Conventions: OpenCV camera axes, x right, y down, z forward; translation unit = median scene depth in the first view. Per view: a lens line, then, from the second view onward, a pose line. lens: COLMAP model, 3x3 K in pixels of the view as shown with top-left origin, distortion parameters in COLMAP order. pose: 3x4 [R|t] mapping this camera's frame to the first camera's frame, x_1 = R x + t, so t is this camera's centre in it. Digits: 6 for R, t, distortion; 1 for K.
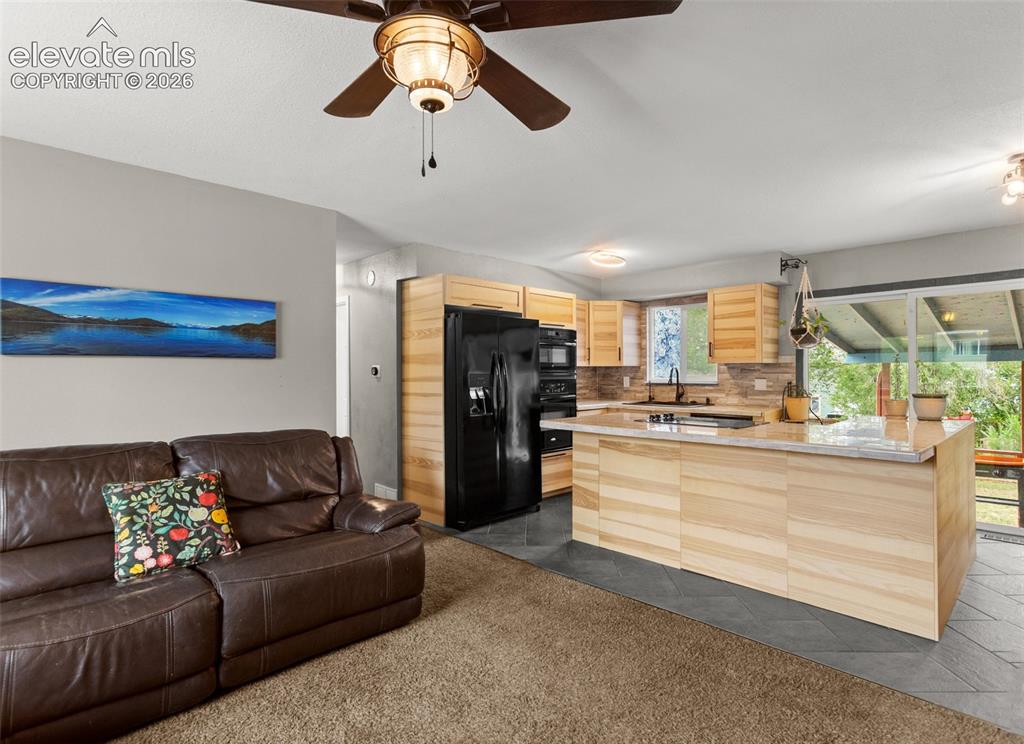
lens RADIAL K [[557.5, 0, 558.3], [0, 557.5, 407.7], [0, 0, 1]] dist [0.003937, 0.000405]
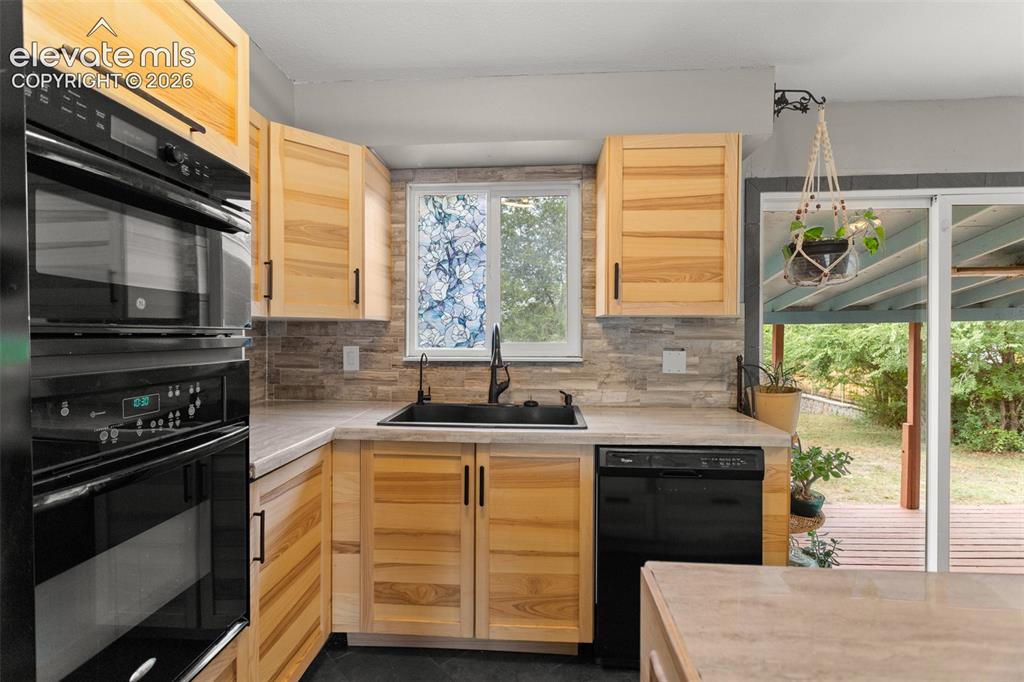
lens RADIAL K [[492.6, 0, 509.9], [0, 492.6, 333.1], [0, 0, 1]] dist [0.003473, 0.000674]
pose [[0.787541, 0.004847, 0.616243, -0.013520], [0.035437, 0.997958, -0.053137, -0.049234], [-0.615242, 0.063686, 0.785761, 0.758006]]
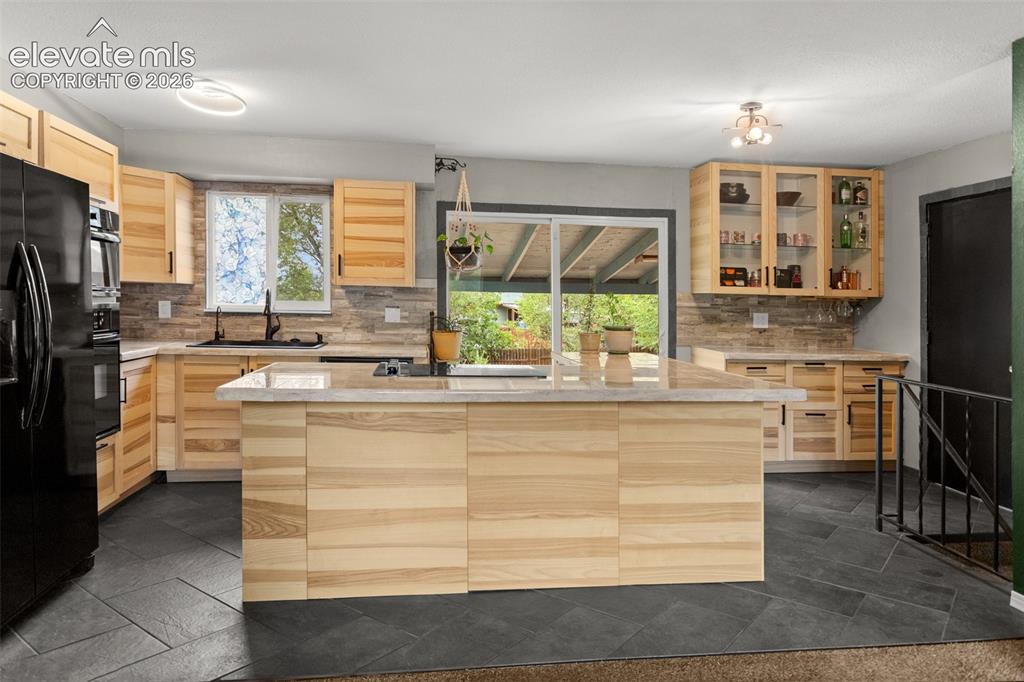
lens RADIAL K [[661.7, 0, 537.4], [0, 661.7, 335.1], [0, 0, 1]] dist [0.015040, 0.001251]
pose [[0.620136, -0.022783, 0.784163, -0.228112], [0.027659, 0.999592, 0.007168, -0.015139], [-0.784006, 0.017244, 0.620513, 0.285479]]
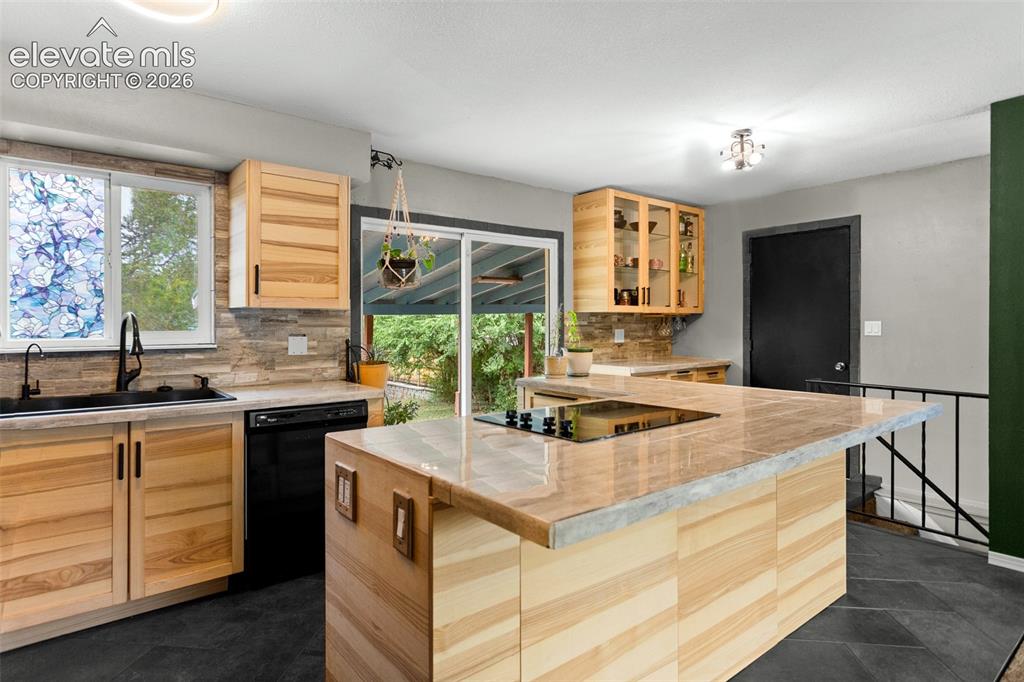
lens RADIAL K [[559.5, 0, 507.3], [0, 559.5, 328.0], [0, 0, 1]] dist [0.004133, 0.002252]
pose [[0.156374, -0.004866, 0.987686, -0.191835], [0.067090, 0.997731, -0.005706, -0.042063], [-0.985417, 0.067156, 0.156345, 0.693712]]
